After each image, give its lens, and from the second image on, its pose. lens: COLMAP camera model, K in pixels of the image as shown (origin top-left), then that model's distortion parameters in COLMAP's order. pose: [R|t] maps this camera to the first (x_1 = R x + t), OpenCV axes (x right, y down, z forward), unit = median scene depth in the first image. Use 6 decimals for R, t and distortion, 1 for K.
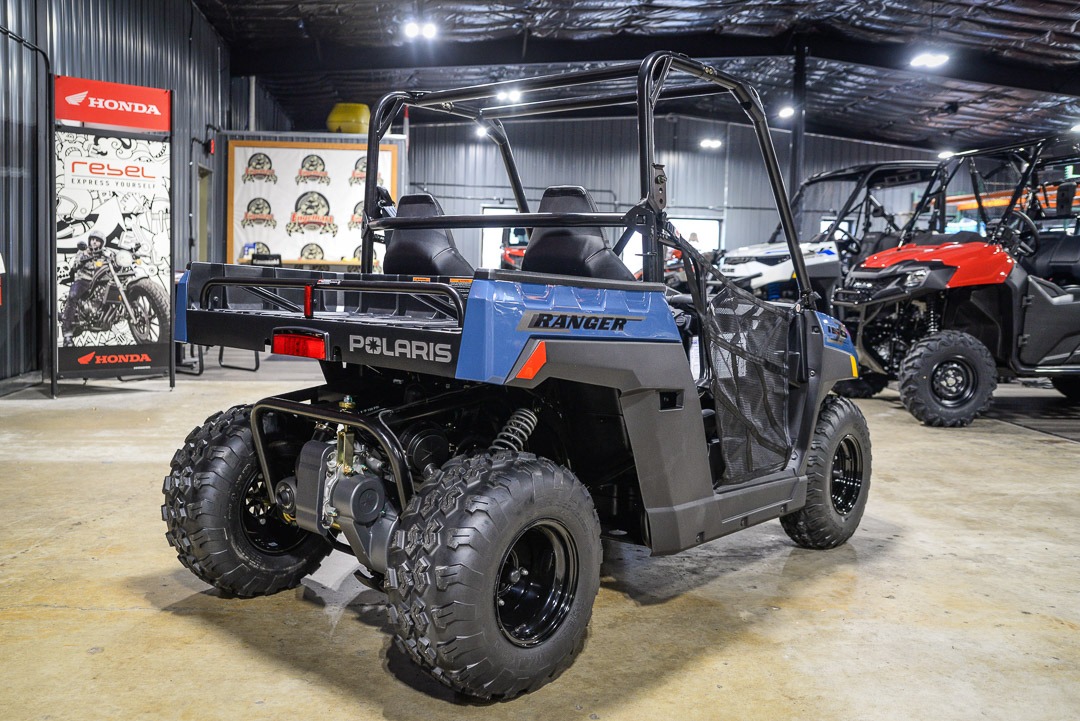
lens RADIAL K [[976.7, 0, 540.0], [0, 976.7, 360.5], [0, 0, 1]] dist [-0.095246, 0.128470]
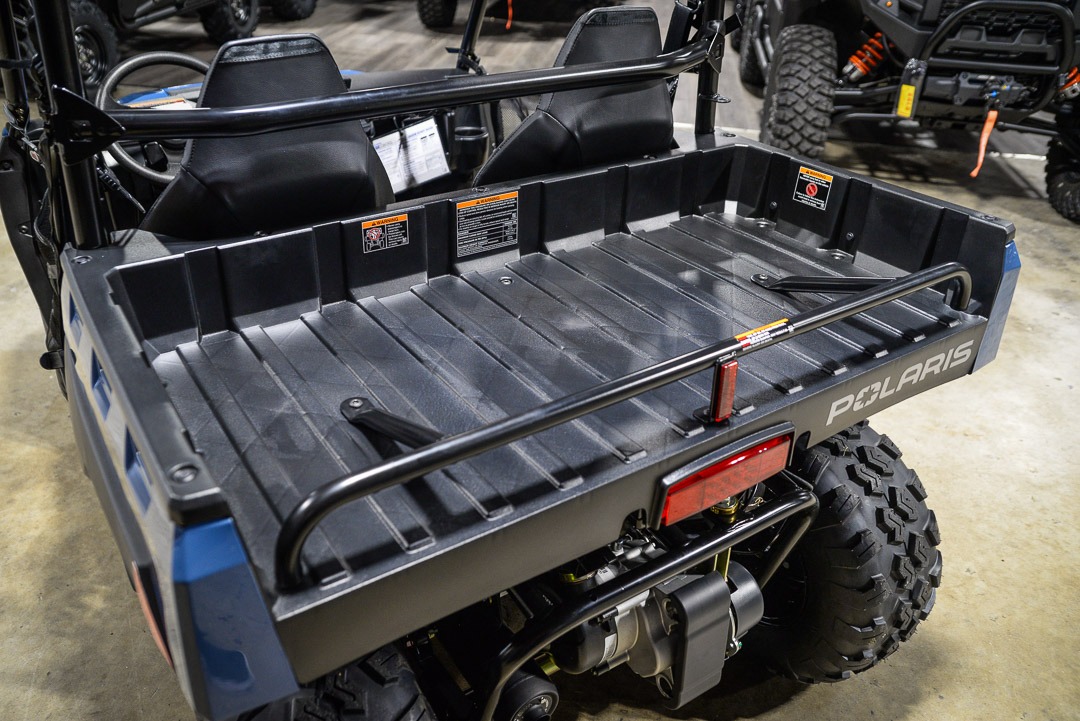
lens RADIAL K [[838.8, 0, 540.0], [0, 838.8, 360.5], [0, 0, 1]] dist [-0.047613, 0.004237]
pose [[0.265509, -0.514644, 0.815258, -0.210279], [0.055186, 0.852335, 0.520077, -0.104279], [-0.962528, -0.093094, 0.254704, 0.351404]]
